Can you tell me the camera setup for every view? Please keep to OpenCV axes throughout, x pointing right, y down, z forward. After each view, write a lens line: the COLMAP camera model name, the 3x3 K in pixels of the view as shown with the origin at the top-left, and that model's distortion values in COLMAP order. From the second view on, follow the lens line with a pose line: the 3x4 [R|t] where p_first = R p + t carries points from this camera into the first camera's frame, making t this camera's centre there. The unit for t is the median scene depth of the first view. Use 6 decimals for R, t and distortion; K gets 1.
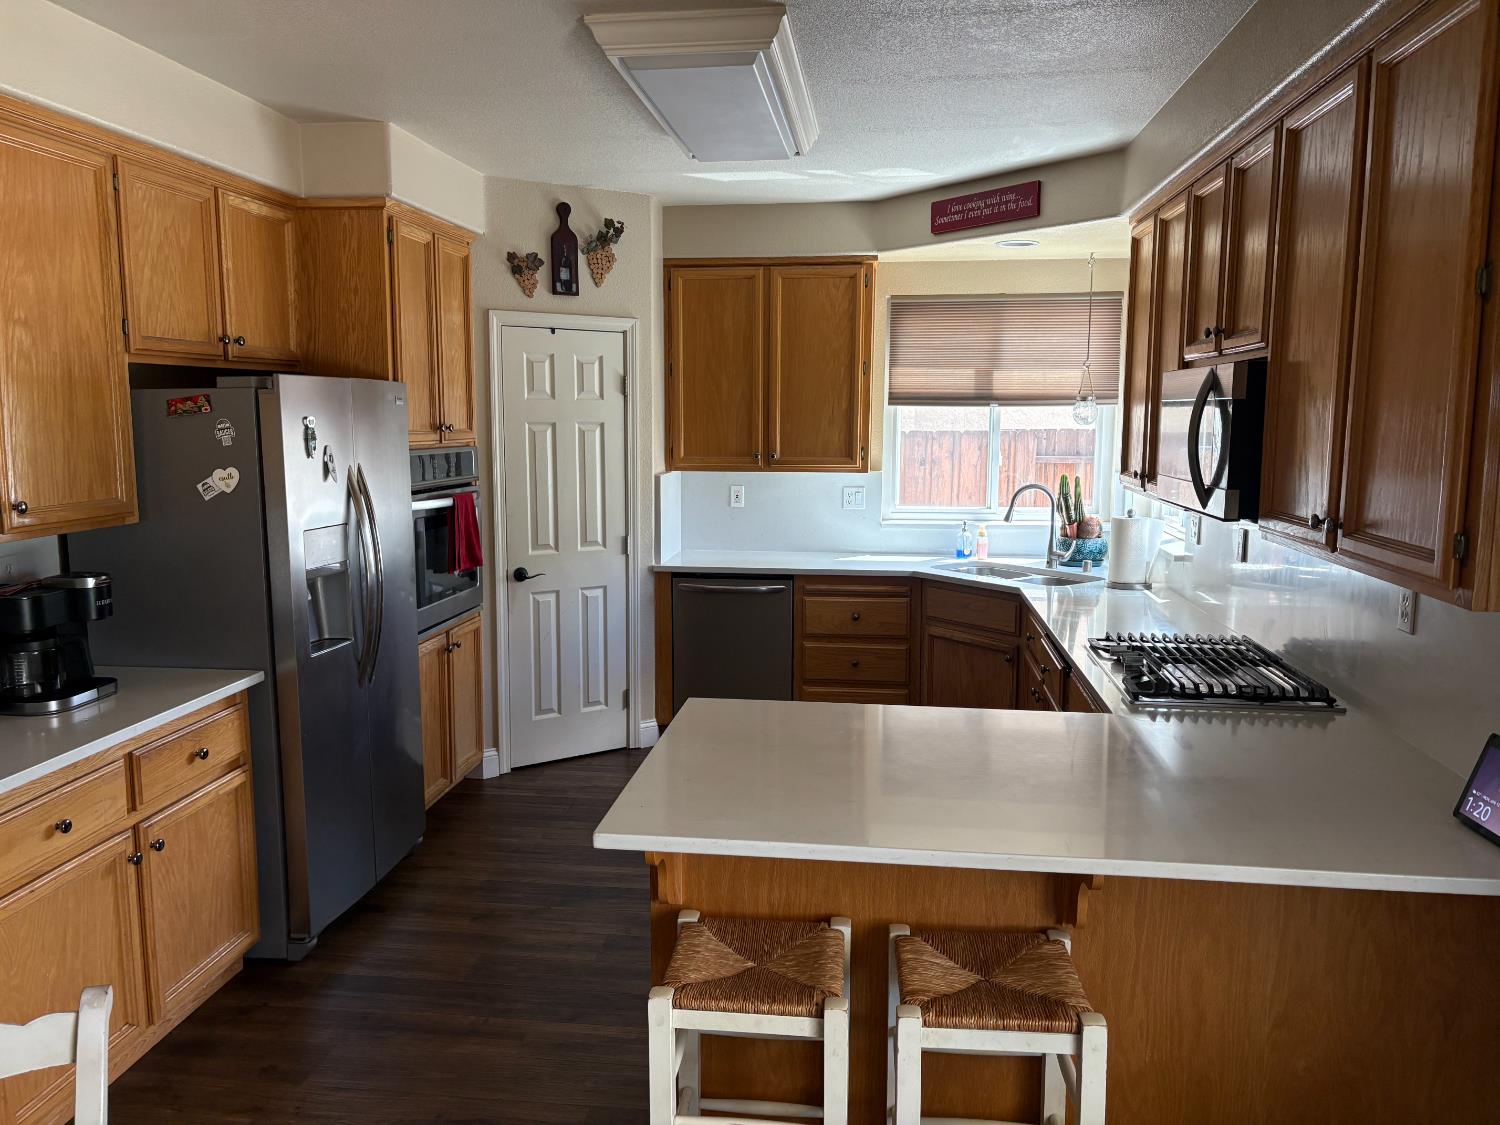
lens RADIAL K [[1109.0, 0, 750.3], [0, 1109.0, 572.2], [0, 0, 1]] dist [0.127246, -0.405548]
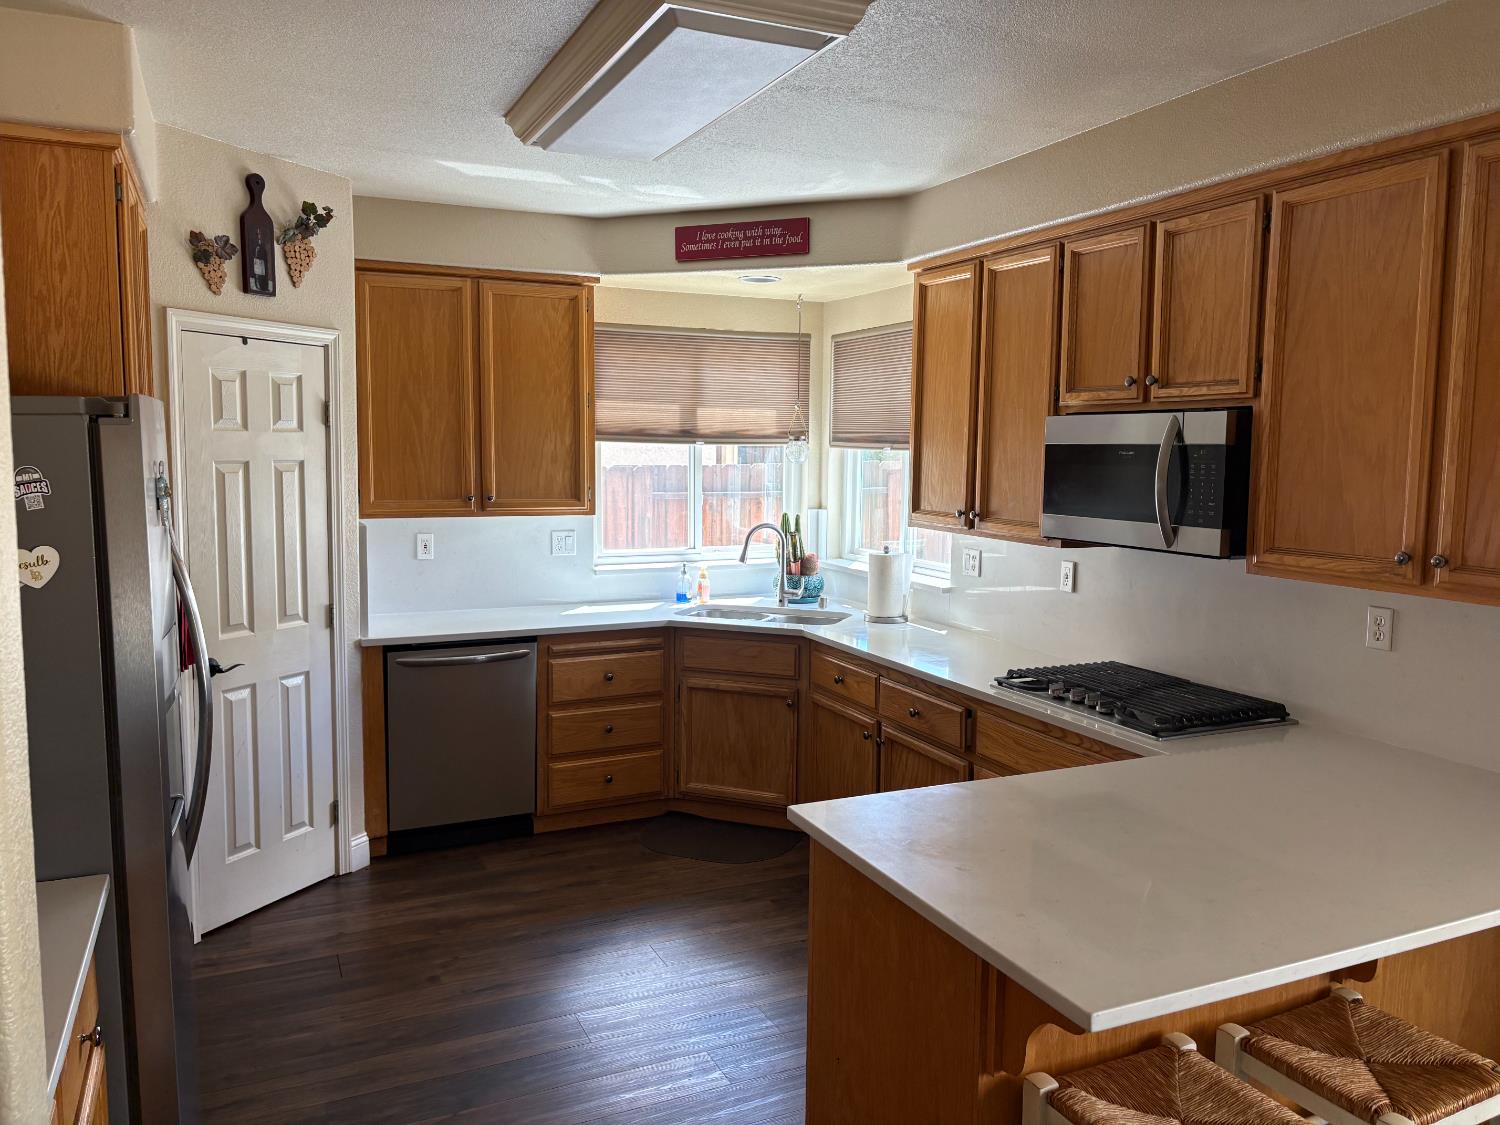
lens RADIAL K [[1112.1, 0, 750.0], [0, 1112.1, 562.5], [0, 0, 1]] dist [0.057043, -0.092012]
pose [[0.849258, -0.050281, 0.525578, -0.275916], [0.068613, 0.997524, -0.015437, -0.029885], [-0.523501, 0.049171, 0.850605, 0.175603]]
